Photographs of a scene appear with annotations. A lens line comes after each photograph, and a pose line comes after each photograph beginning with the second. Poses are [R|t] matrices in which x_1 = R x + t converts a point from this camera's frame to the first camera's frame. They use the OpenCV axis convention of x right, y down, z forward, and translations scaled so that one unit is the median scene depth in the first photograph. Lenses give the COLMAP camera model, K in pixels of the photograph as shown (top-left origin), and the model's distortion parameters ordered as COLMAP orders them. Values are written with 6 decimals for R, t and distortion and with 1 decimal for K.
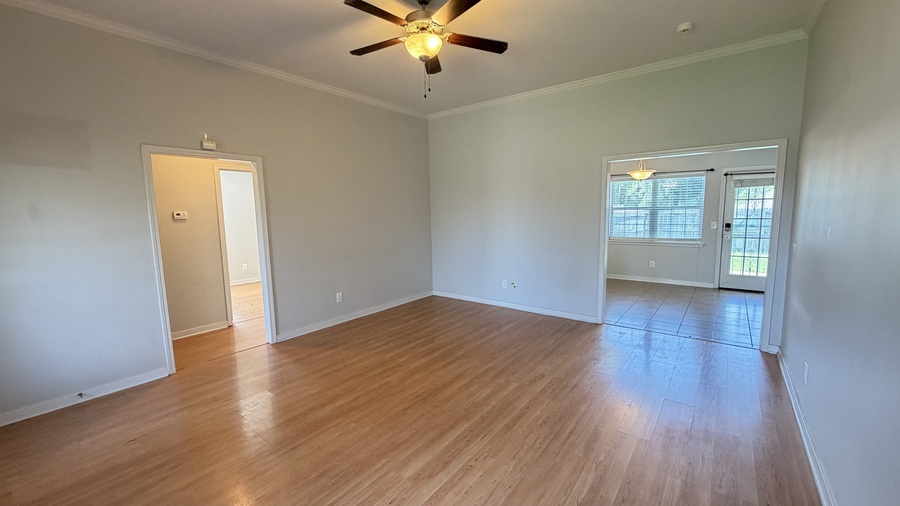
lens RADIAL K [[359.2, 0, 447.1], [0, 359.2, 252.4], [0, 0, 1]] dist [-0.000591, 0.000009]
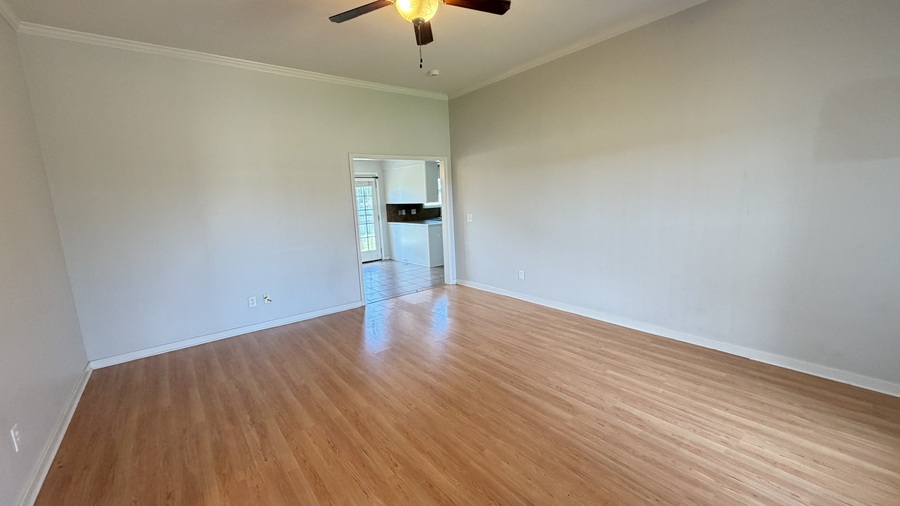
lens RADIAL K [[359.2, 0, 447.1], [0, 359.2, 252.4], [0, 0, 1]] dist [-0.000591, 0.000009]
pose [[0.245851, -0.145881, 0.958267, -0.553193], [0.156325, 0.981636, 0.109332, -0.043744], [-0.956619, 0.122922, 0.264141, 0.442951]]
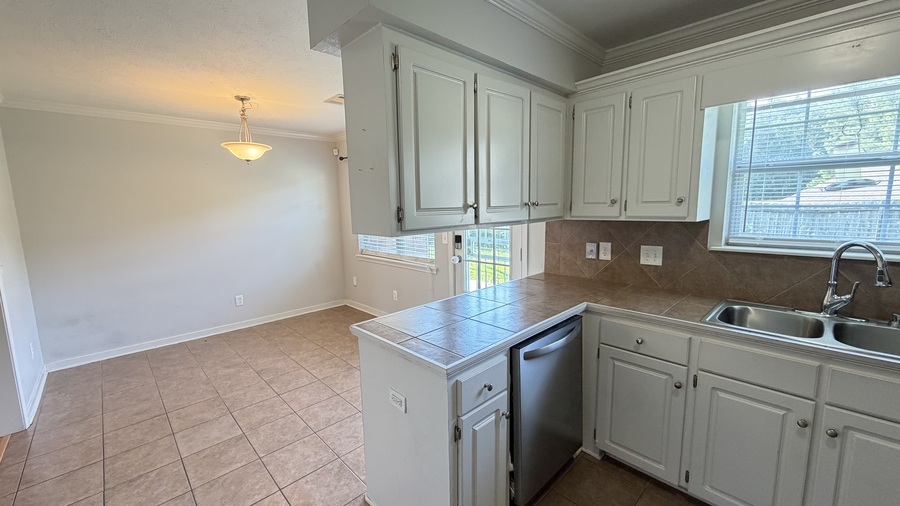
lens RADIAL K [[359.2, 0, 447.1], [0, 359.2, 252.4], [0, 0, 1]] dist [-0.000591, 0.000009]
pose [[0.989805, 0.012253, -0.141902, 1.149724], [-0.009188, 0.999711, 0.022232, -0.089727], [0.142133, -0.020701, 0.989631, 0.586187]]
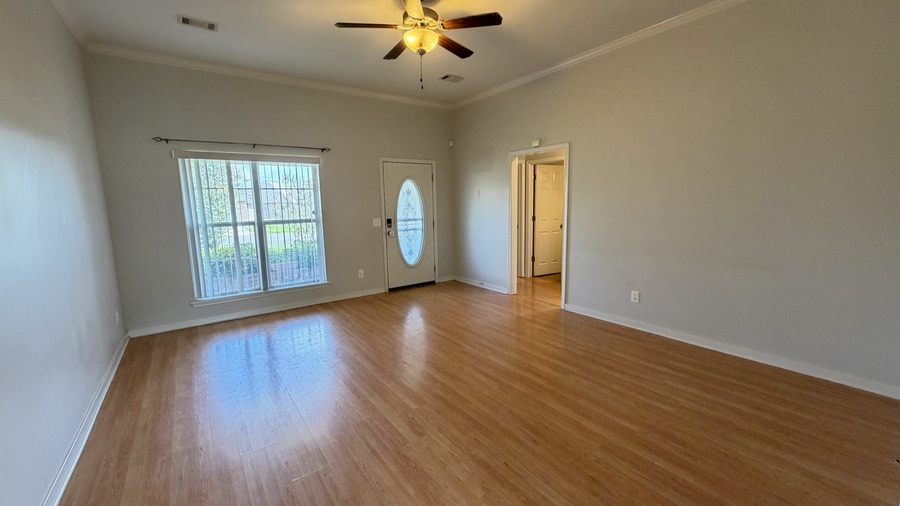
lens RADIAL K [[359.1, 0, 450.0], [0, 359.1, 253.0], [0, 0, 1]] dist [-0.000718, -0.000120]
pose [[-0.271993, 0.161468, -0.948656, 0.593012], [-0.086221, 0.977768, 0.191144, -0.095019], [0.958429, 0.133784, -0.252024, 0.824390]]
